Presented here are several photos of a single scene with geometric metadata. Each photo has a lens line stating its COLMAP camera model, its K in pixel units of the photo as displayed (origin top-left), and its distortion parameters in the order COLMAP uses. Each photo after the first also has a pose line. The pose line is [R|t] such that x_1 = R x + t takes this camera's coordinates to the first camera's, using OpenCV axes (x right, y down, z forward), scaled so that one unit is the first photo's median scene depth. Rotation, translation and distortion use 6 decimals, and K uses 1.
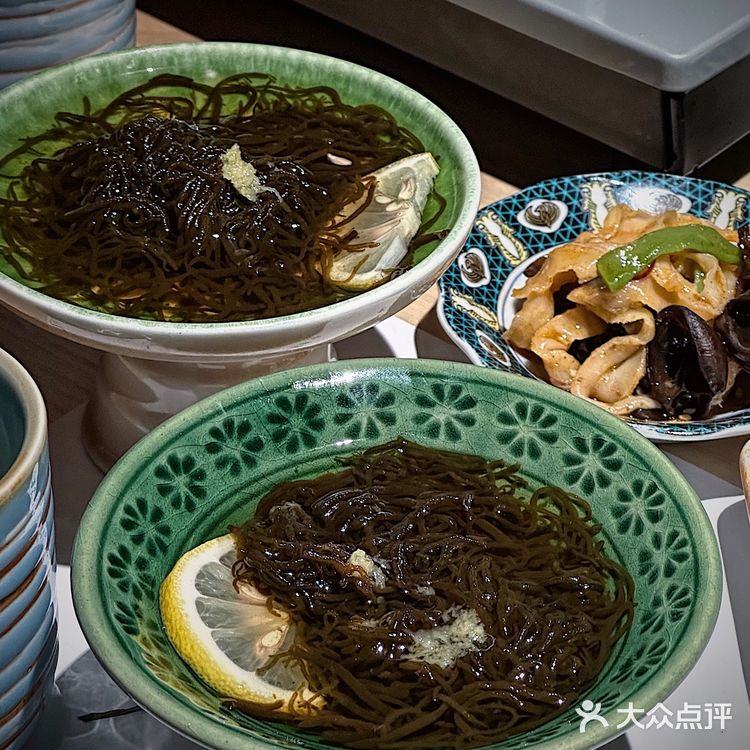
lens RADIAL K [[2274.9, 0, 375.0], [0, 2274.9, 375.0], [0, 0, 1]] dist [-0.373737, 2.042928]
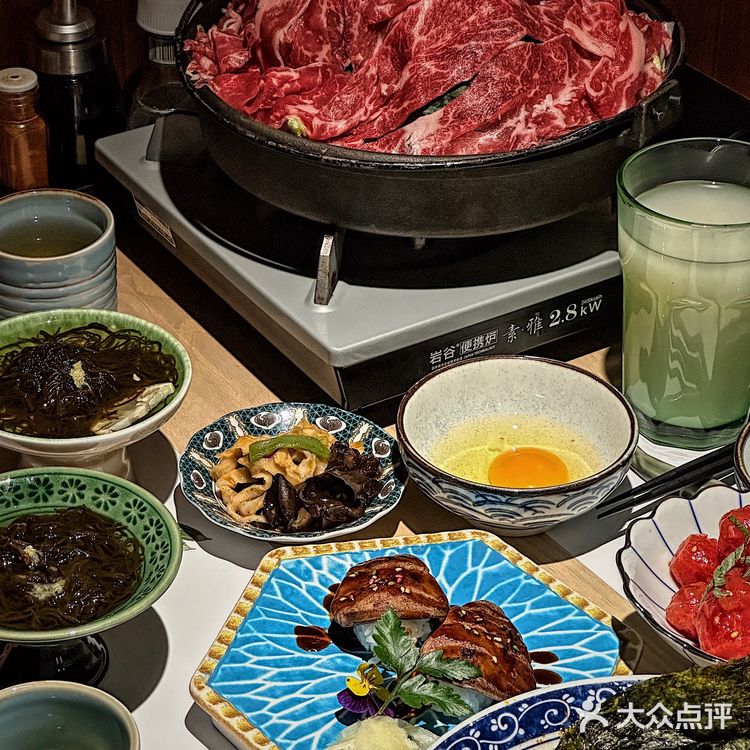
lens RADIAL K [[2274.9, 0, 375.0], [0, 2274.9, 375.0], [0, 0, 1]] dist [-0.373737, 2.042928]
pose [[0.922058, 0.147103, -0.358009, 1.035666], [-0.171532, 0.984473, -0.037271, -0.063363], [0.346968, 0.095776, 0.932974, -0.957851]]
